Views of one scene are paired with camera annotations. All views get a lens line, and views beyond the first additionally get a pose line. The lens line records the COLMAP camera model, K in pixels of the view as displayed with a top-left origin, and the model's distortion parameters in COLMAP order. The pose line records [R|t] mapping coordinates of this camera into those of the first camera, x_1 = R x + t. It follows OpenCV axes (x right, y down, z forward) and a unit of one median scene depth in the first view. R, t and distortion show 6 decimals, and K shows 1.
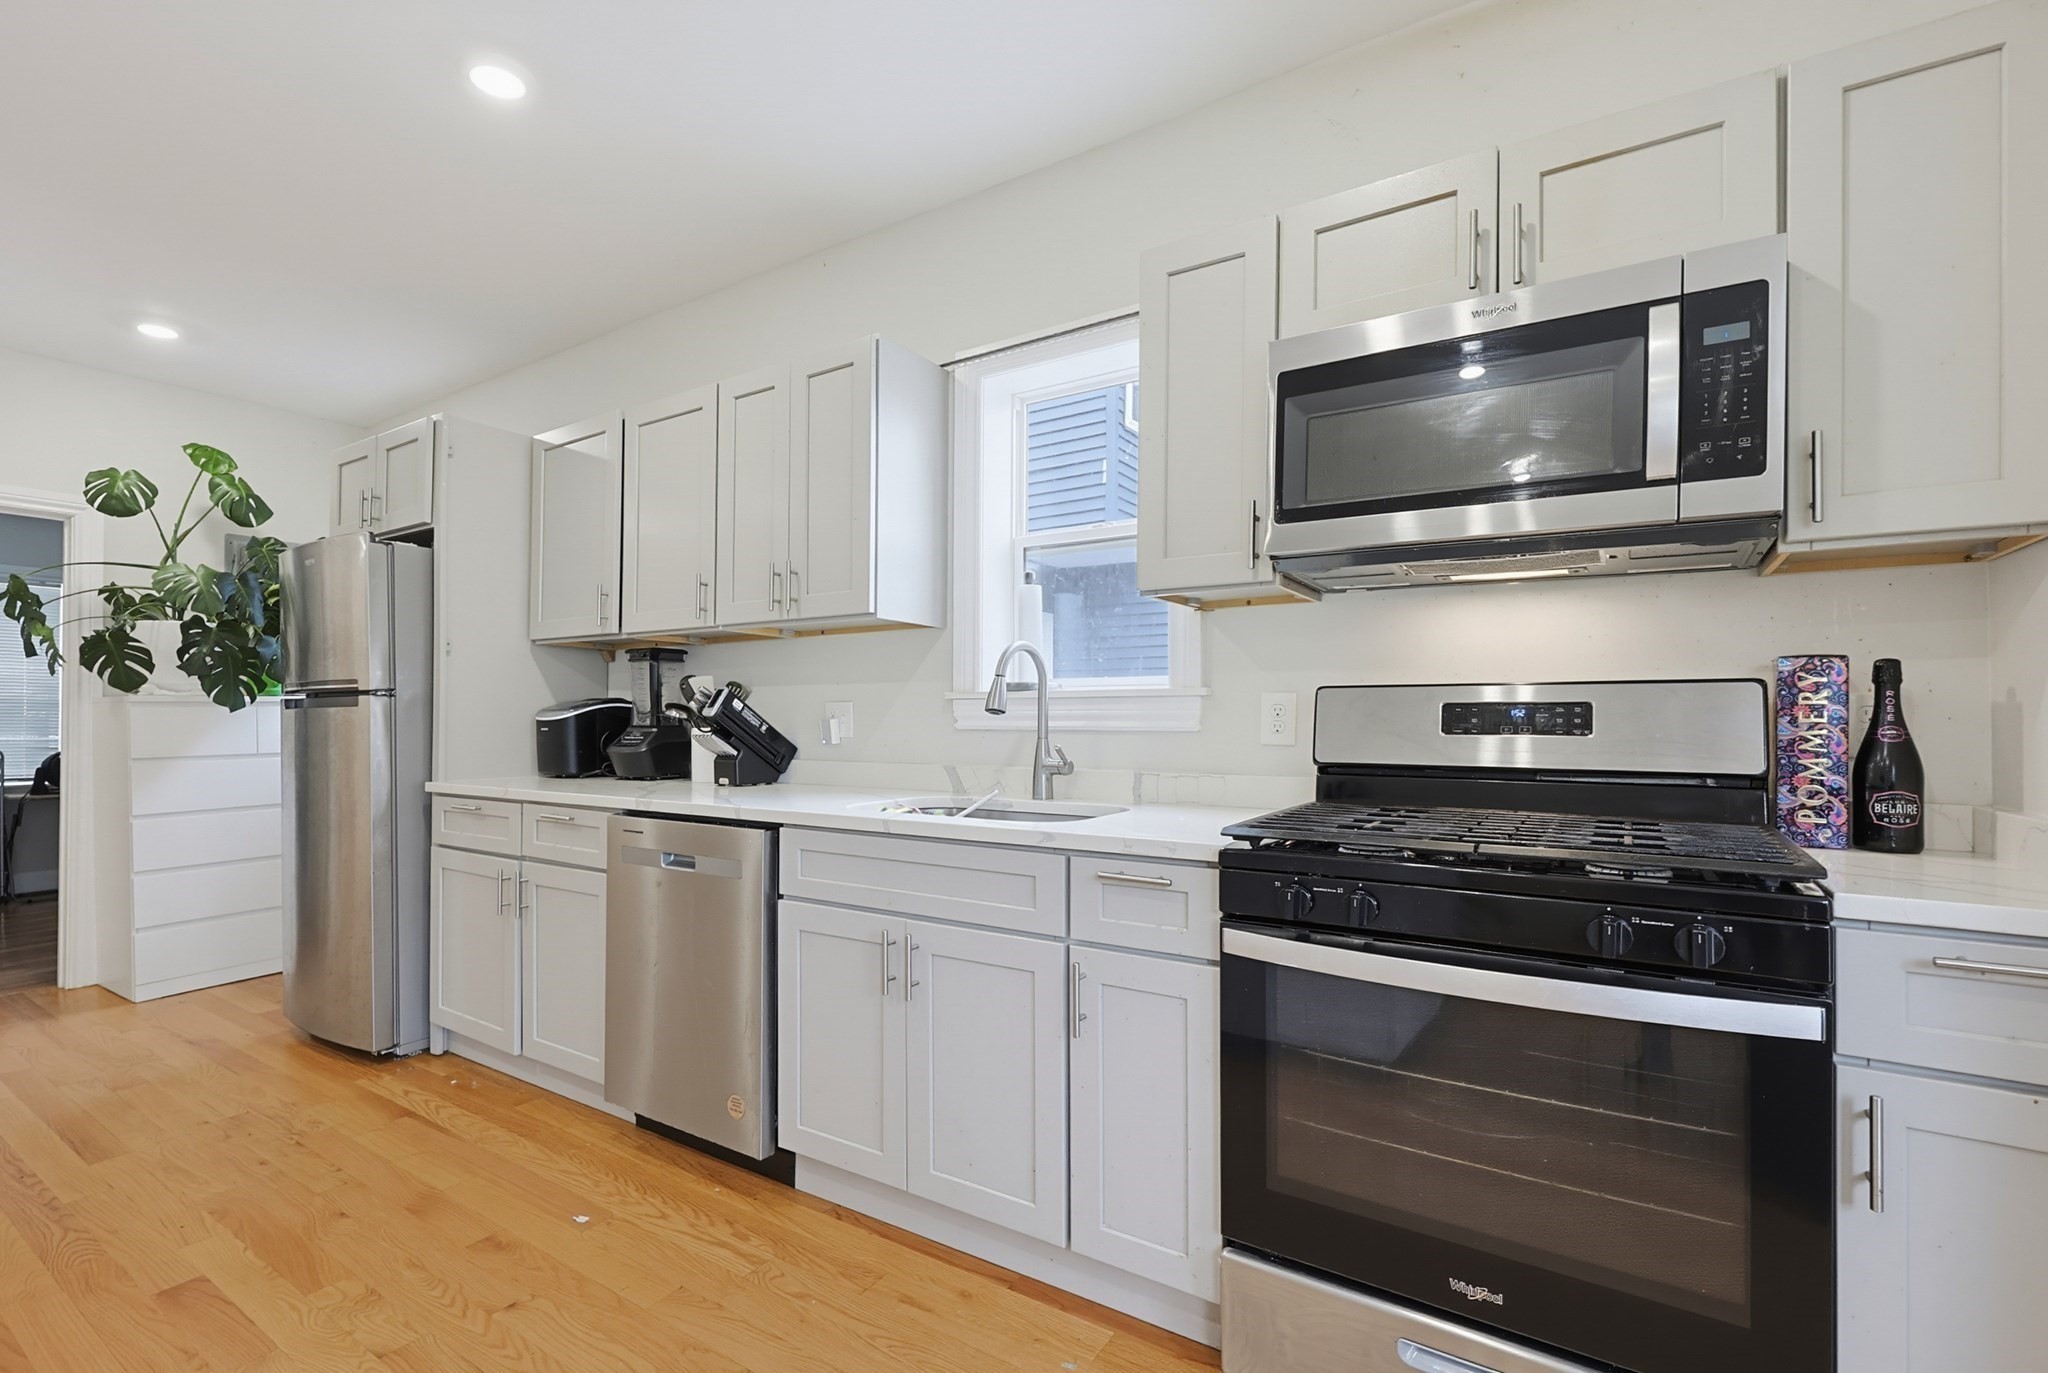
lens RADIAL K [[897.5, 0, 1012.4], [0, 897.5, 713.3], [0, 0, 1]] dist [-0.000536, 0.000022]
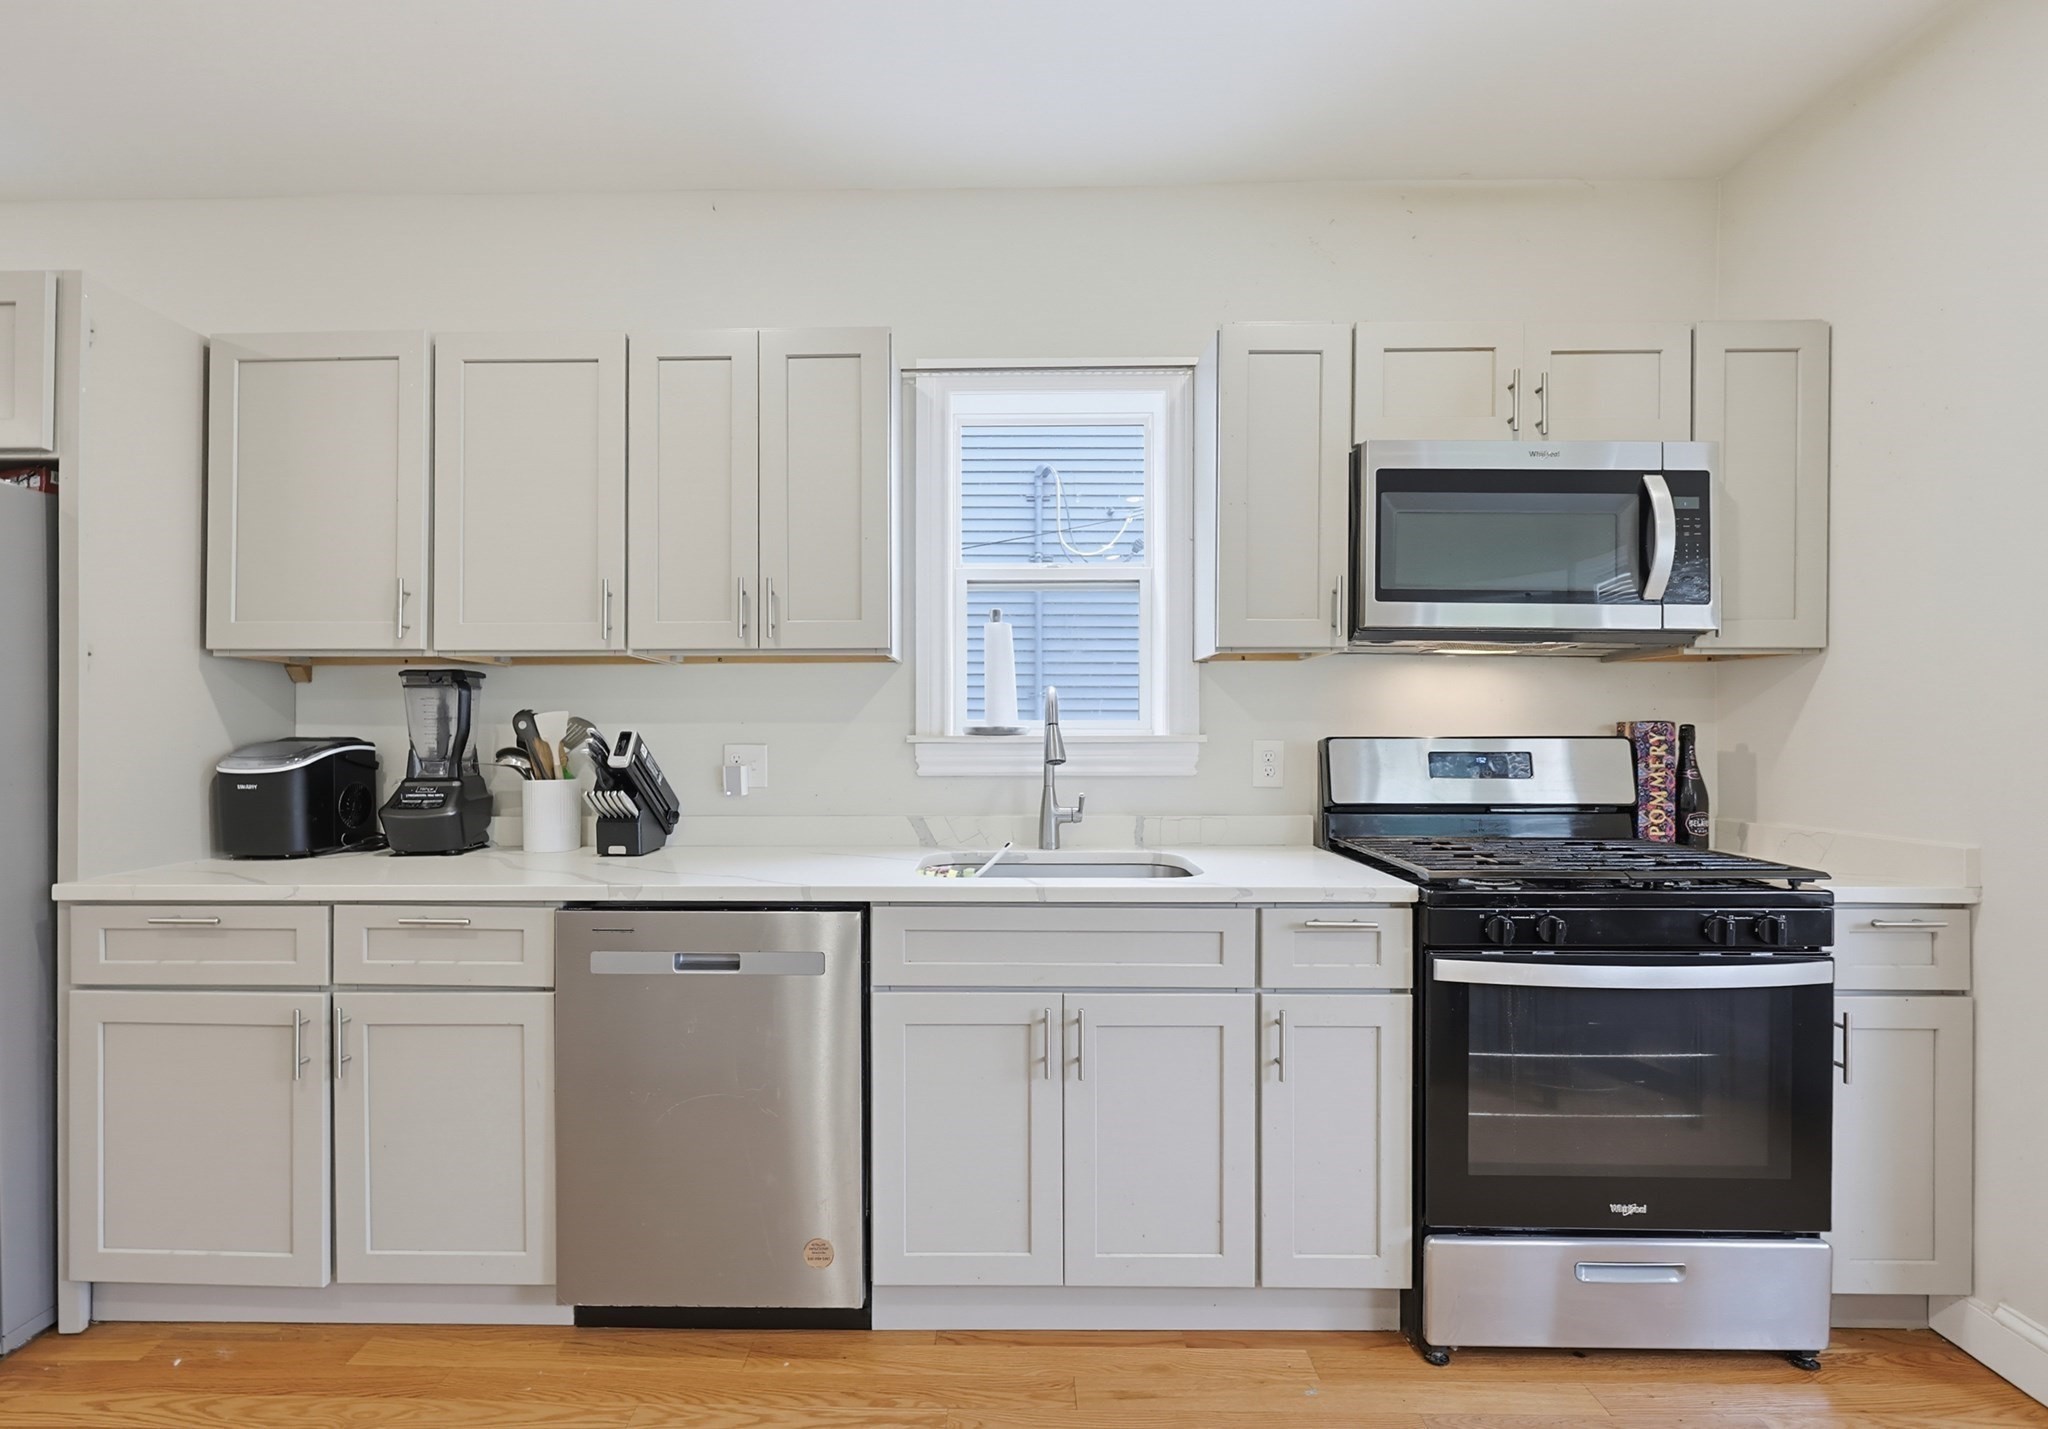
lens RADIAL K [[934.0, 0, 973.4], [0, 934.0, 730.9], [0, 0, 1]] dist [-0.001215, 0.000036]
pose [[0.852300, -0.003400, 0.523042, -0.648876], [-0.000919, 0.999968, 0.007998, -0.045329], [-0.523053, -0.007297, 0.852269, 0.212339]]
